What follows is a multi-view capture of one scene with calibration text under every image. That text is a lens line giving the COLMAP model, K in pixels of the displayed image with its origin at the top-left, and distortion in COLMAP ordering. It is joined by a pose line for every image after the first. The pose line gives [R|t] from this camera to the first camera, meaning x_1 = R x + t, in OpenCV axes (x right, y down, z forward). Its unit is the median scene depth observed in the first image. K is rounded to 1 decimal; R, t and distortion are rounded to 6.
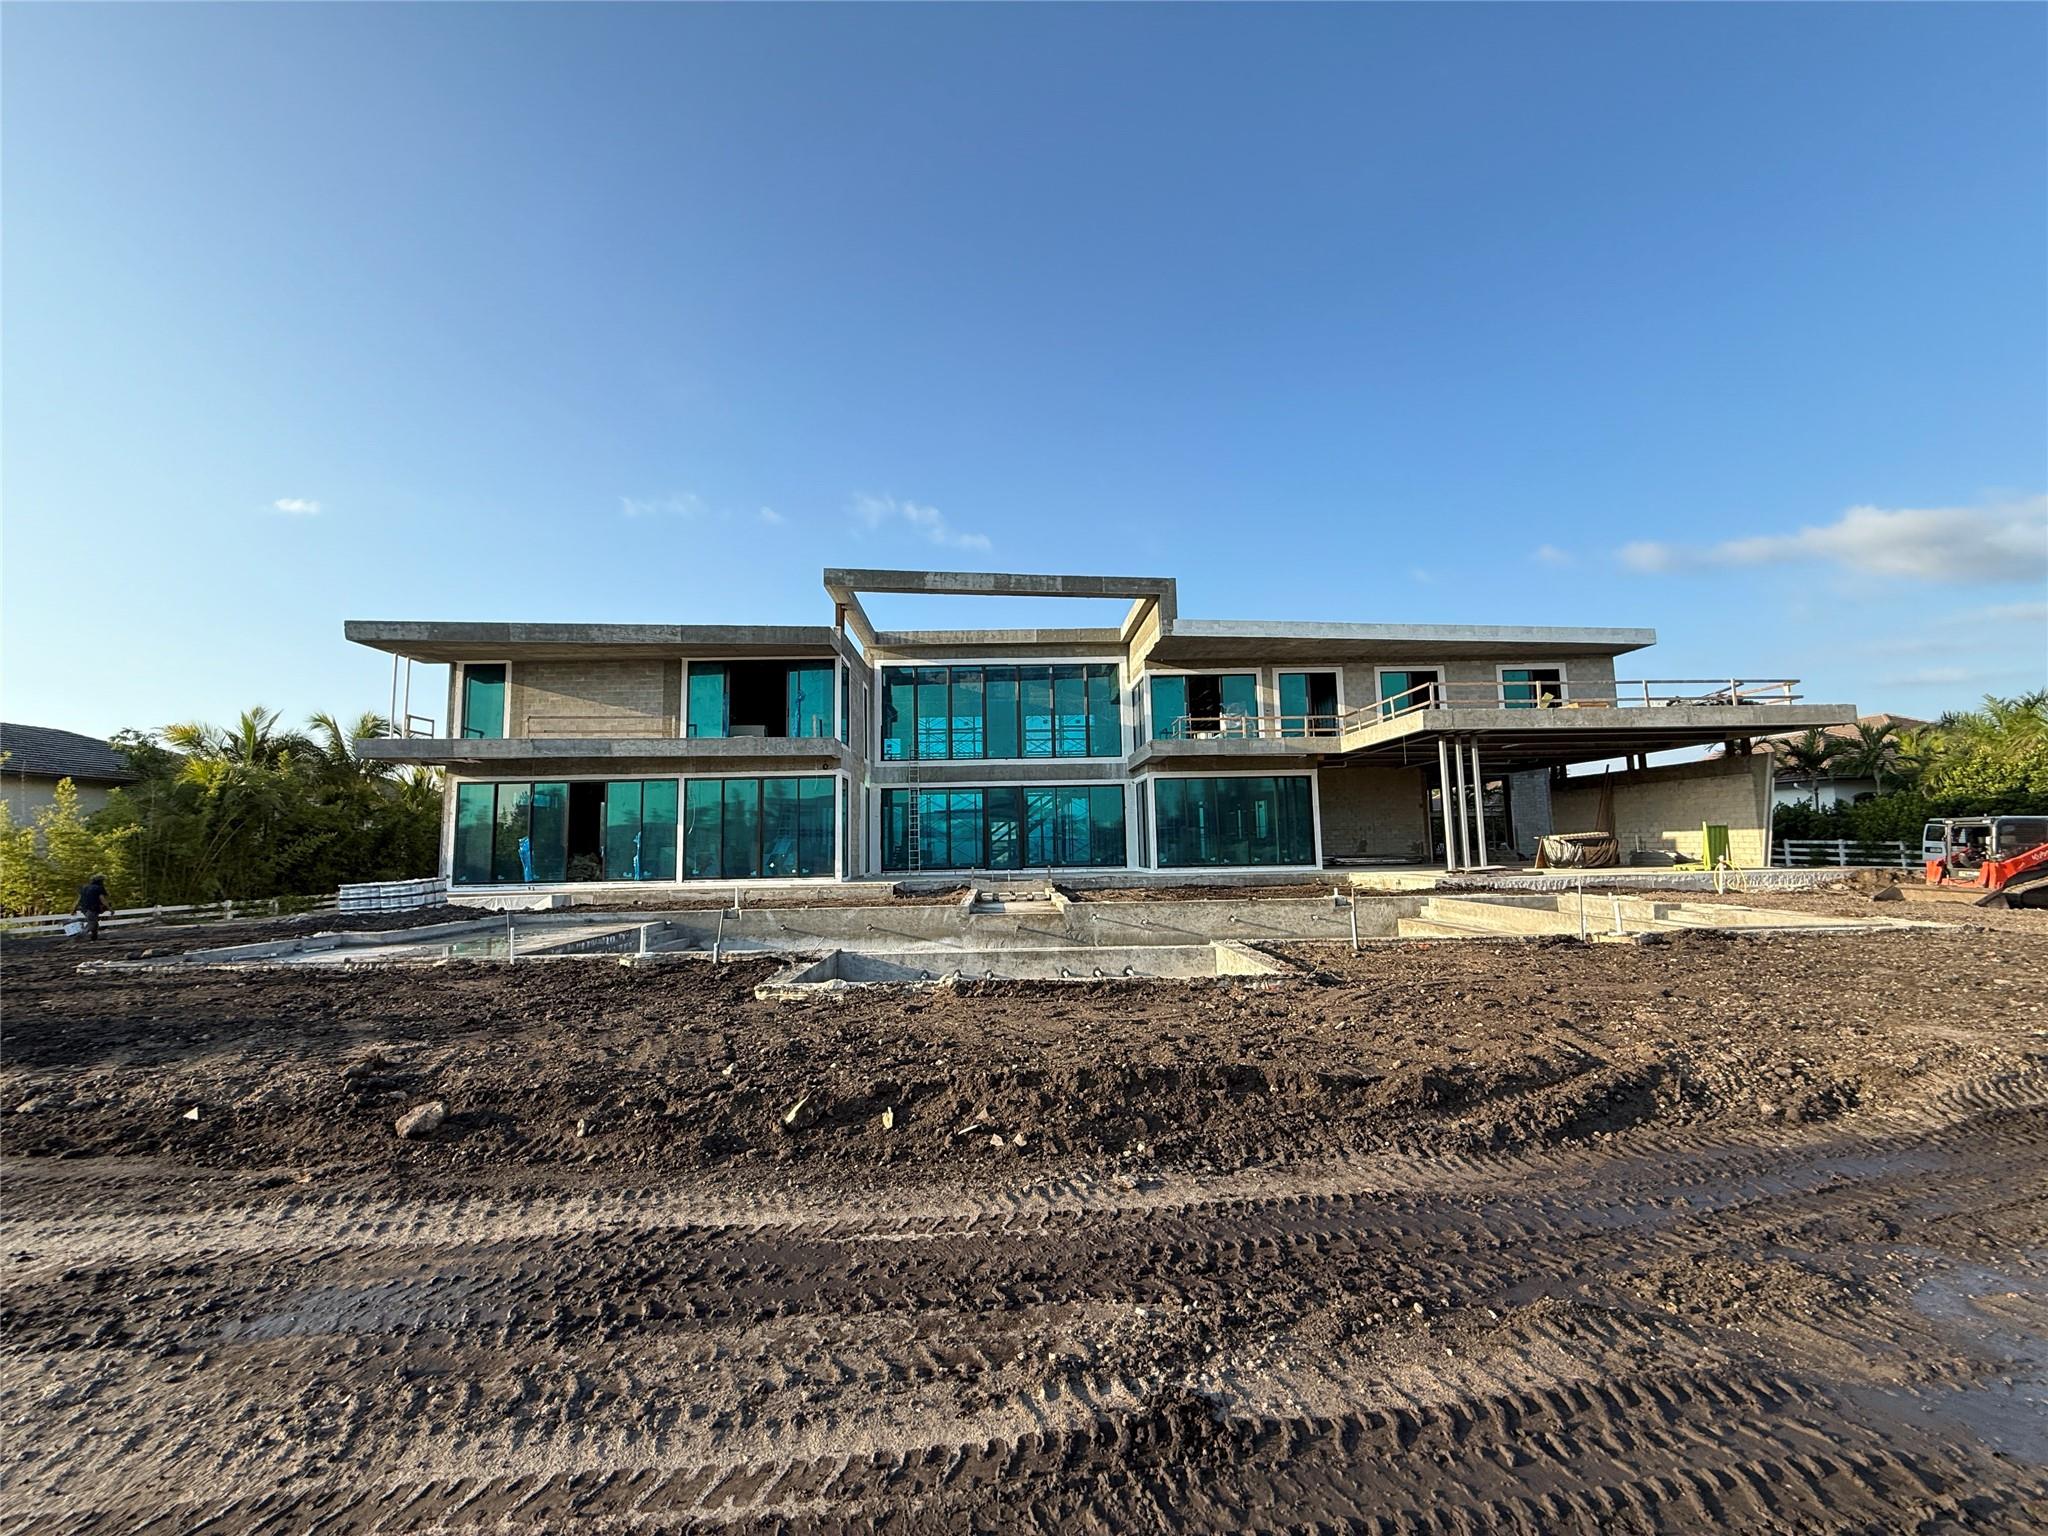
lens RADIAL K [[823.6, 0, 1009.7], [0, 823.6, 760.3], [0, 0, 1]] dist [0.001227, -0.000061]
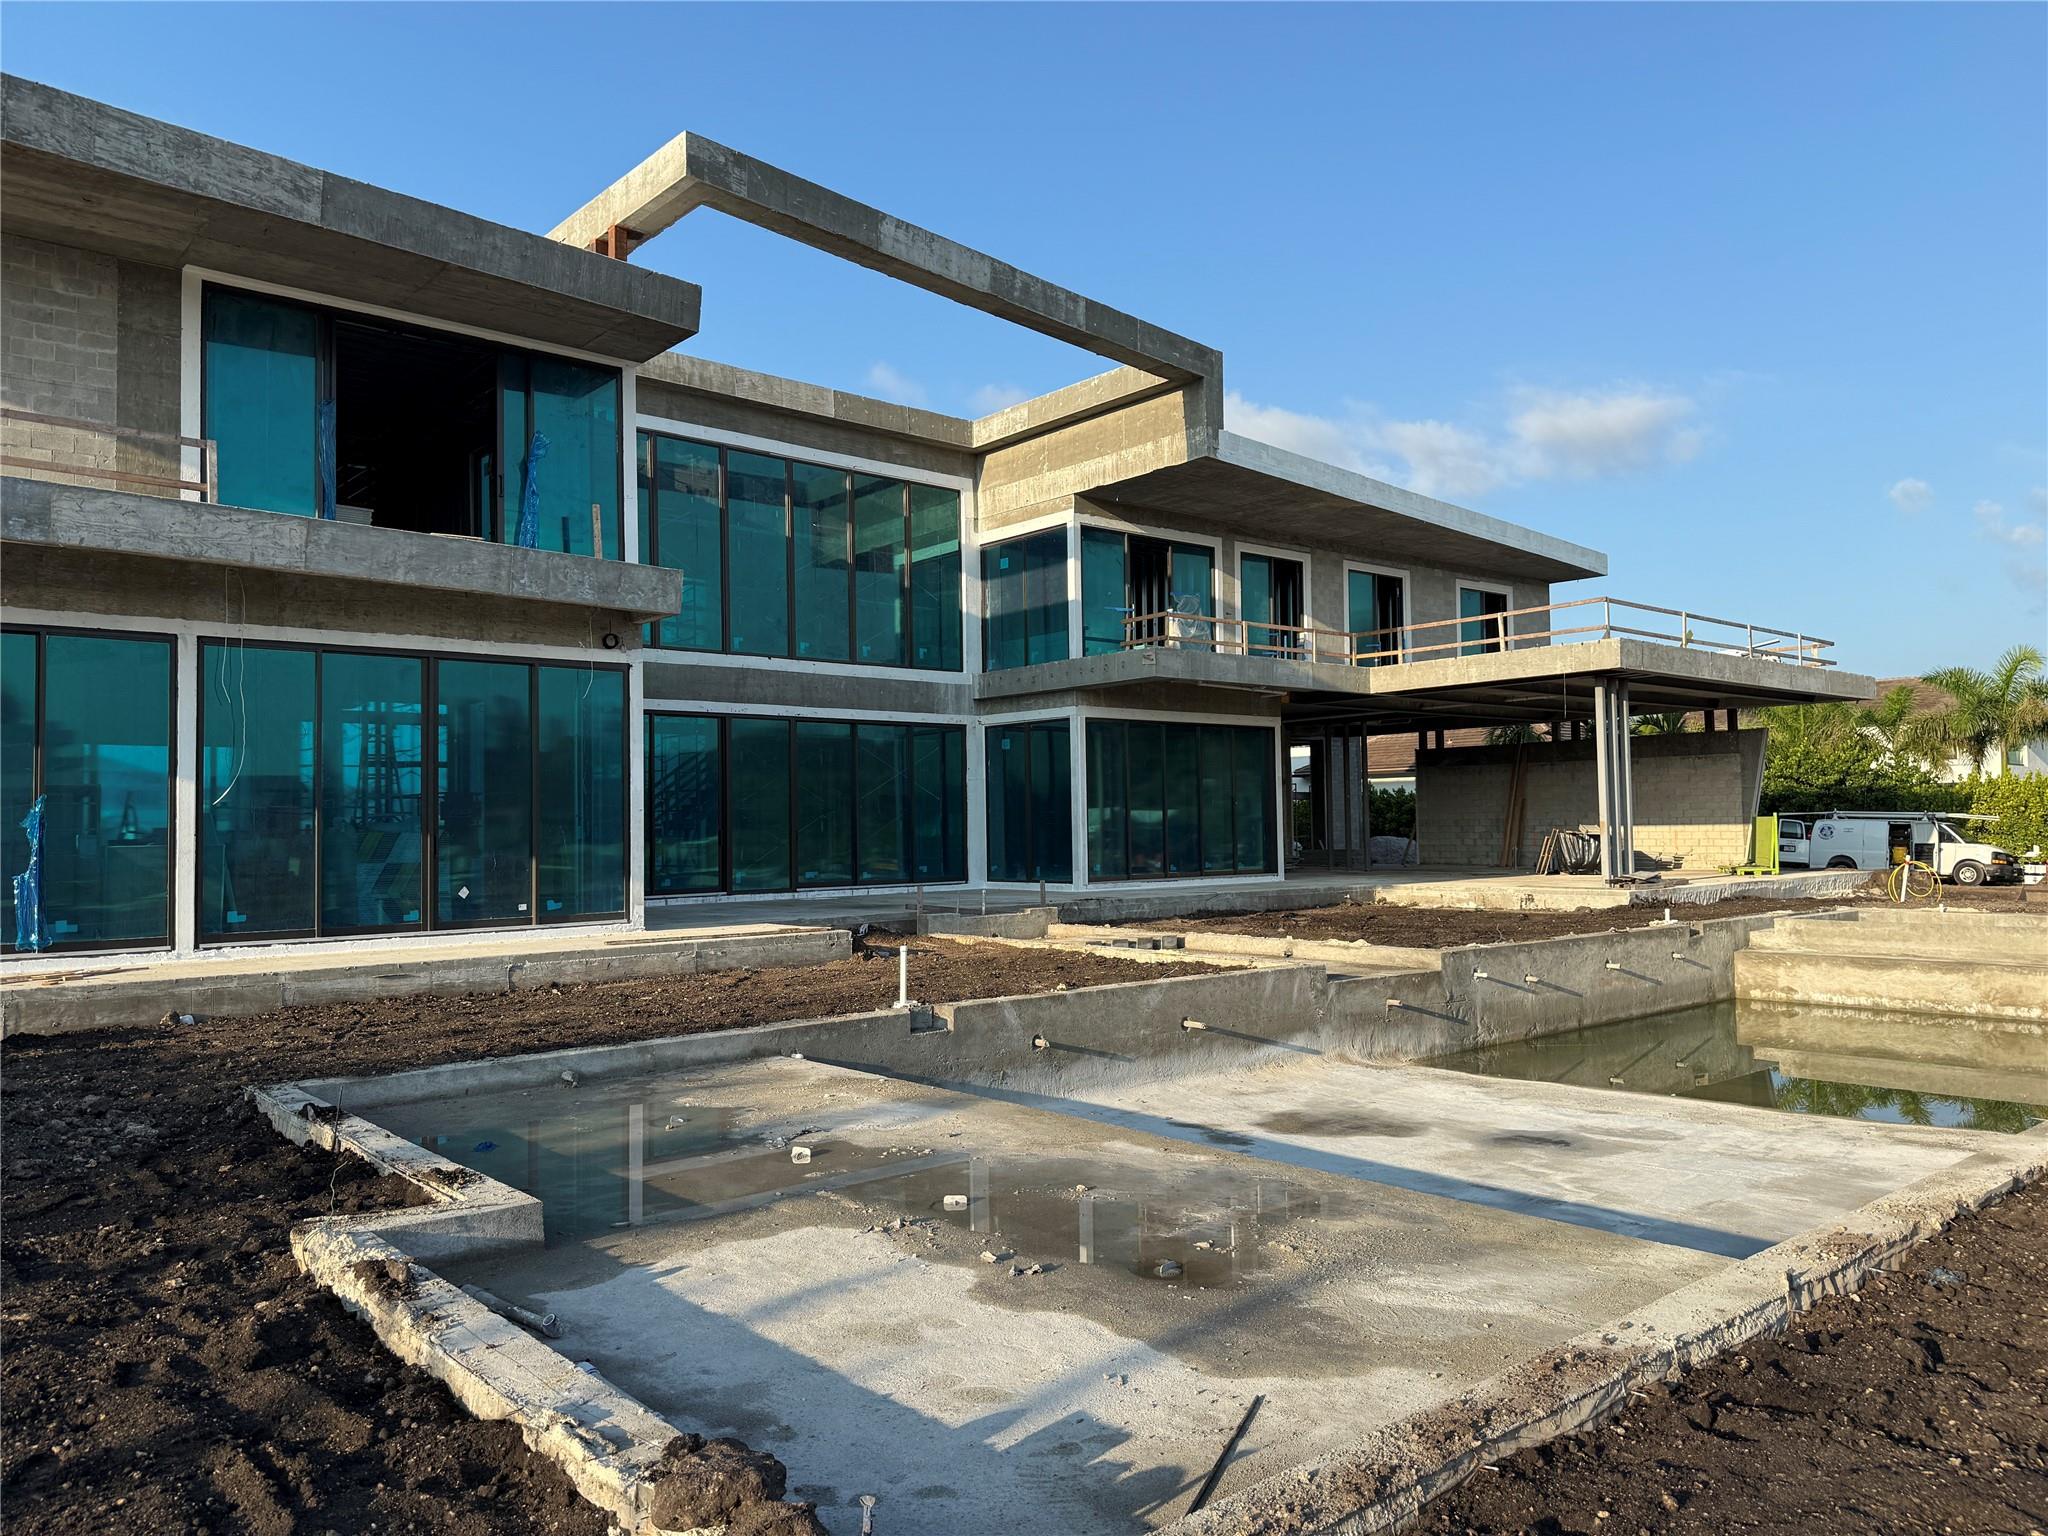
lens RADIAL K [[1438.3, 0, 1024.9], [0, 1438.3, 780.6], [0, 0, 1]] dist [0.111467, -0.111734]
pose [[0.773447, 0.028742, 0.633210, -0.503028], [-0.065389, 0.997260, 0.034605, 0.036596], [-0.630480, -0.068170, 0.773206, 0.324639]]
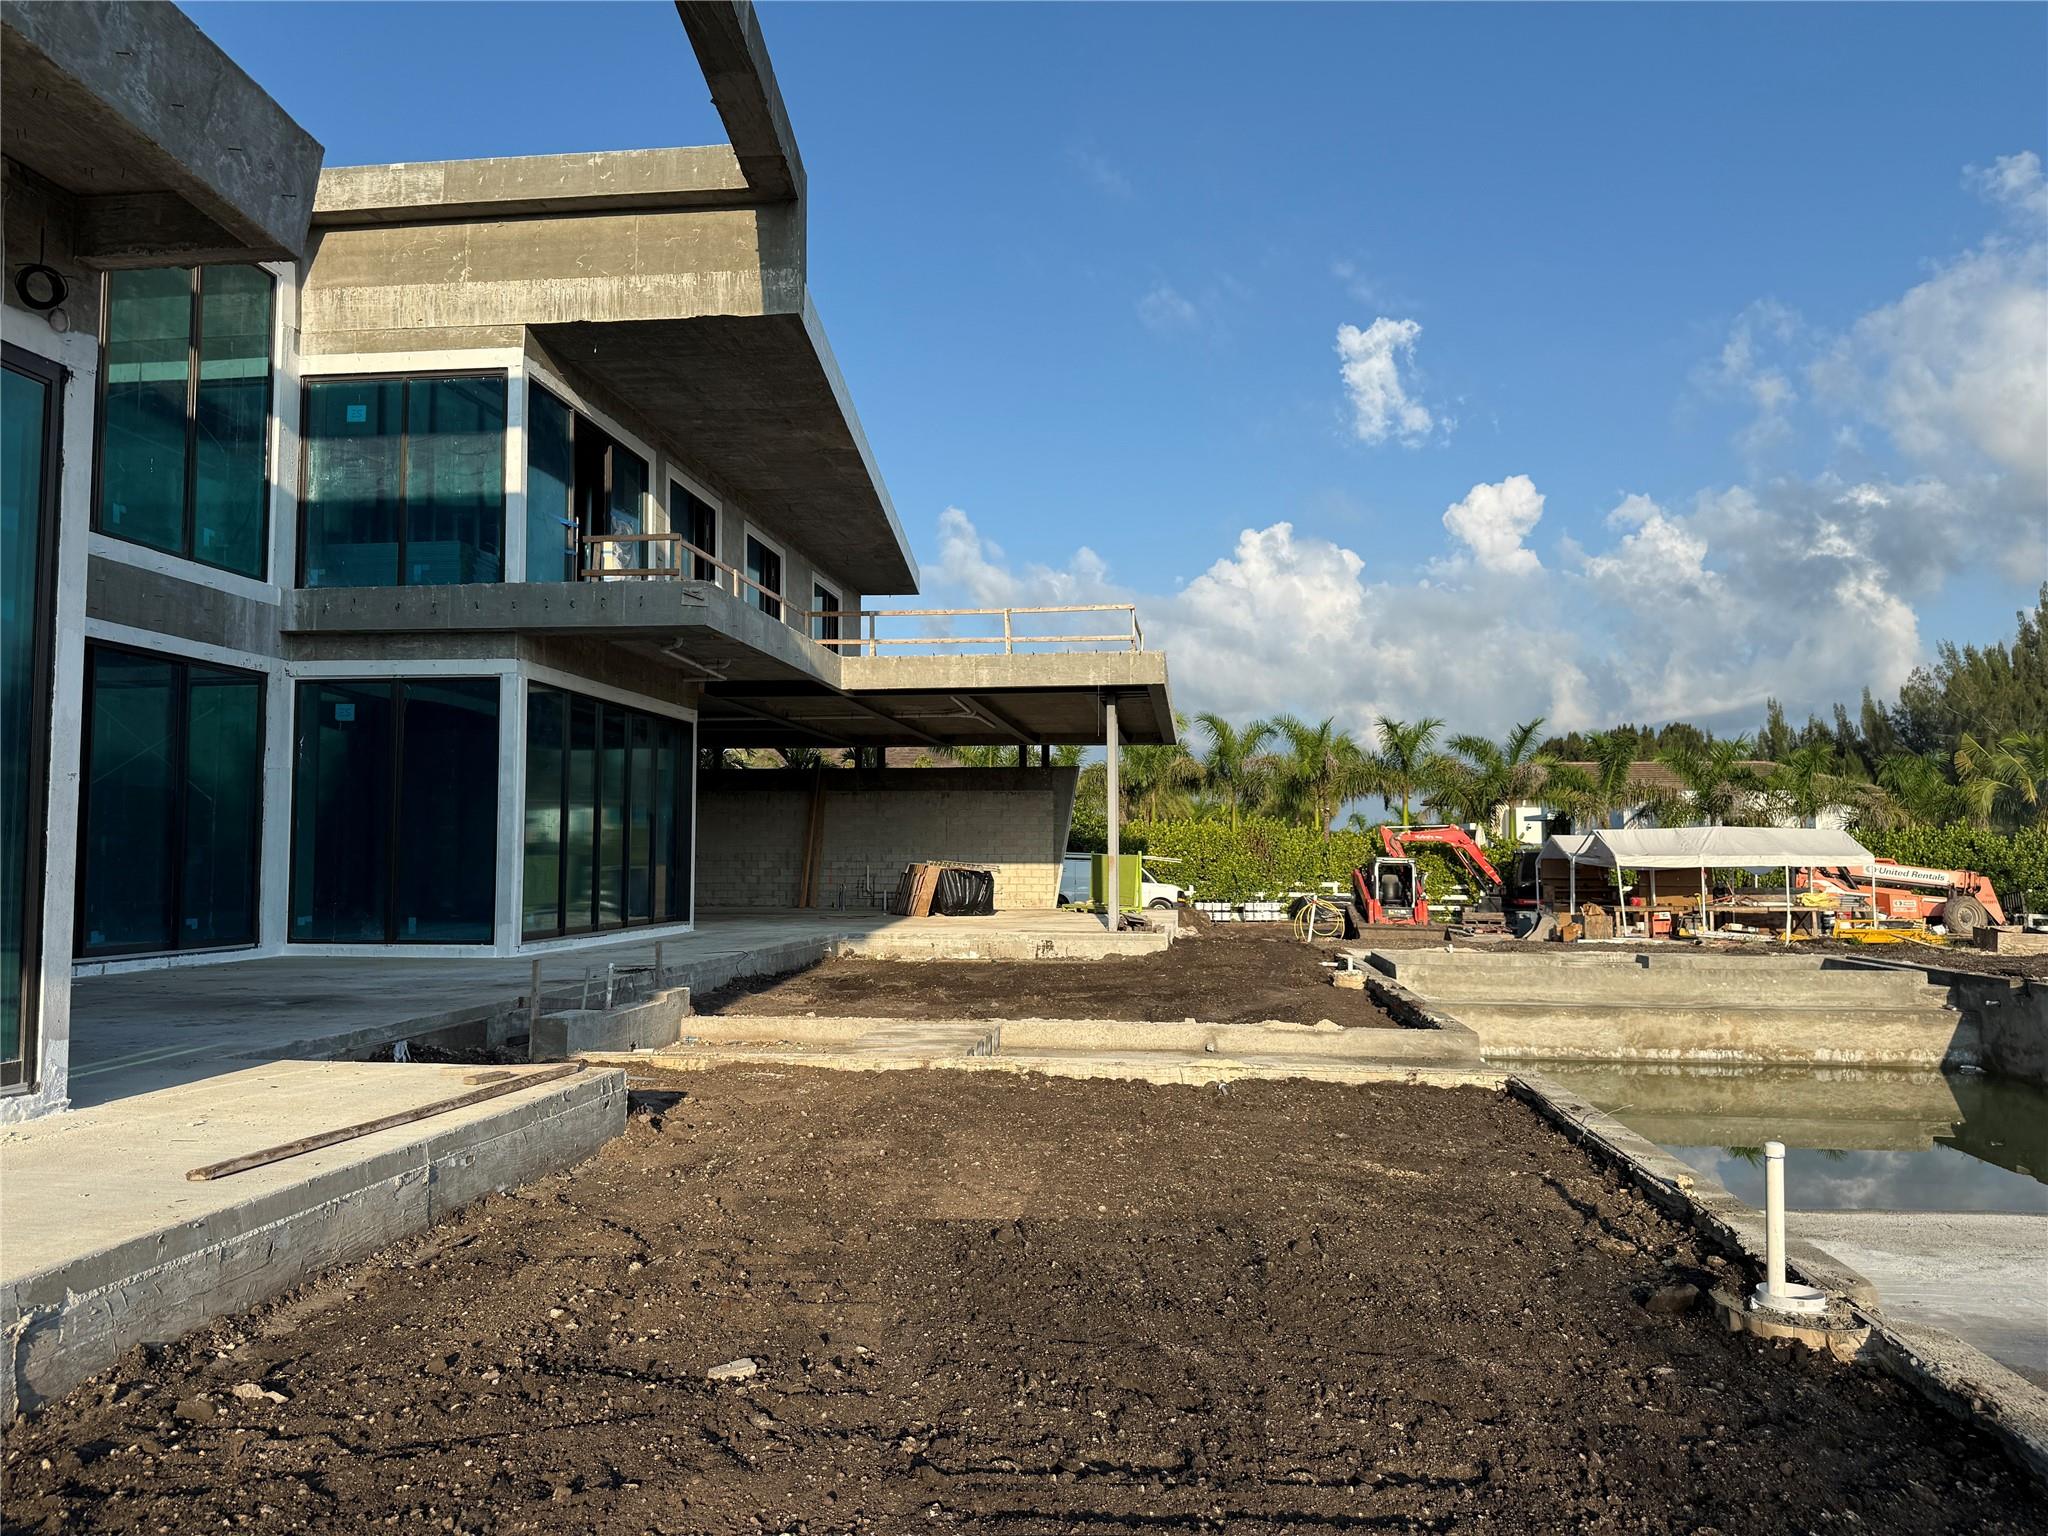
lens RADIAL K [[1451.3, 0, 1024.0], [0, 1451.3, 768.0], [0, 0, 1]] dist [0.078437, -0.106758]
pose [[0.147945, 0.082653, 0.985536, -0.431387], [-0.106986, 0.991991, -0.067134, 0.085766], [-0.983192, -0.095507, 0.155602, 0.779772]]
